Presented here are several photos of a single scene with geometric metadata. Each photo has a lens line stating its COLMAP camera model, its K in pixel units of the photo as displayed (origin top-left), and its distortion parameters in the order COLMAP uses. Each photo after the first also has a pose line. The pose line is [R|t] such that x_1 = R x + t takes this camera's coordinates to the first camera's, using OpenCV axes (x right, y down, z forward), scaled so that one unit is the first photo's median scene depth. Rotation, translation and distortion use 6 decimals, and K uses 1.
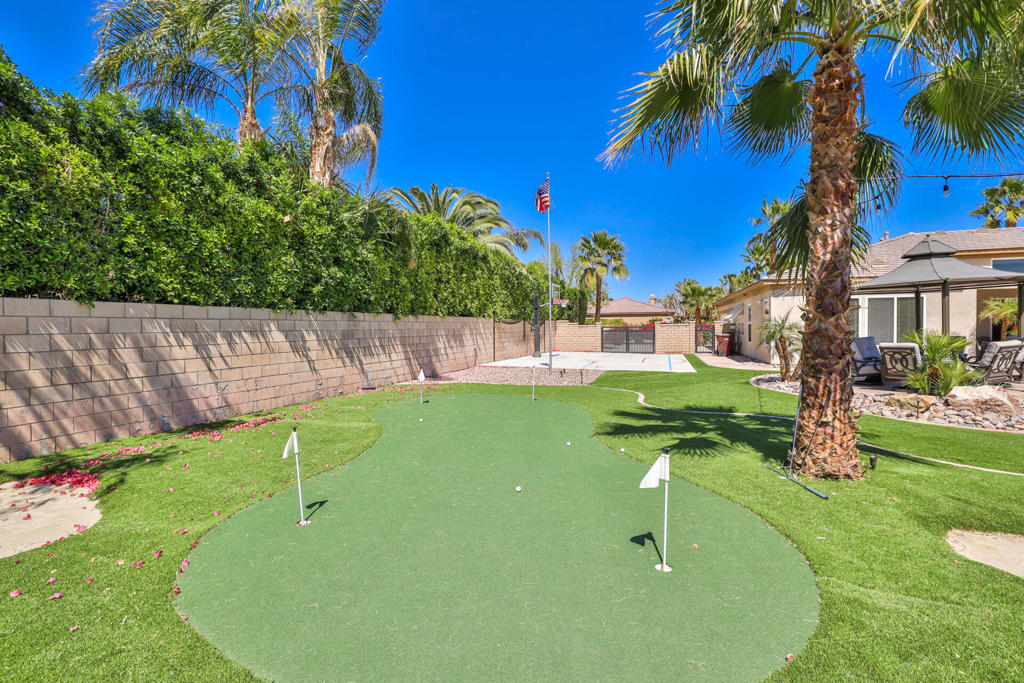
lens RADIAL K [[477.2, 0, 521.2], [0, 477.2, 333.8], [0, 0, 1]] dist [-0.022688, 0.000220]
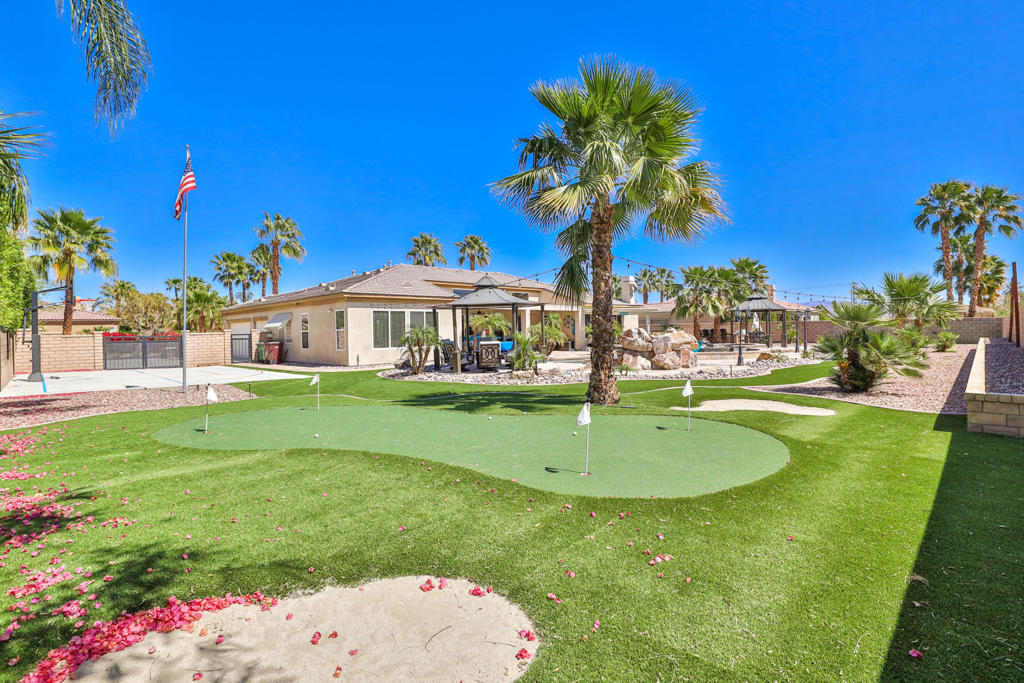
lens RADIAL K [[477.2, 0, 521.2], [0, 477.2, 333.8], [0, 0, 1]] dist [-0.022688, 0.000220]
pose [[0.458127, -0.007498, 0.888855, -0.319901], [0.026364, 0.999639, -0.005156, 0.002835], [-0.888496, 0.025796, 0.458160, 0.101905]]
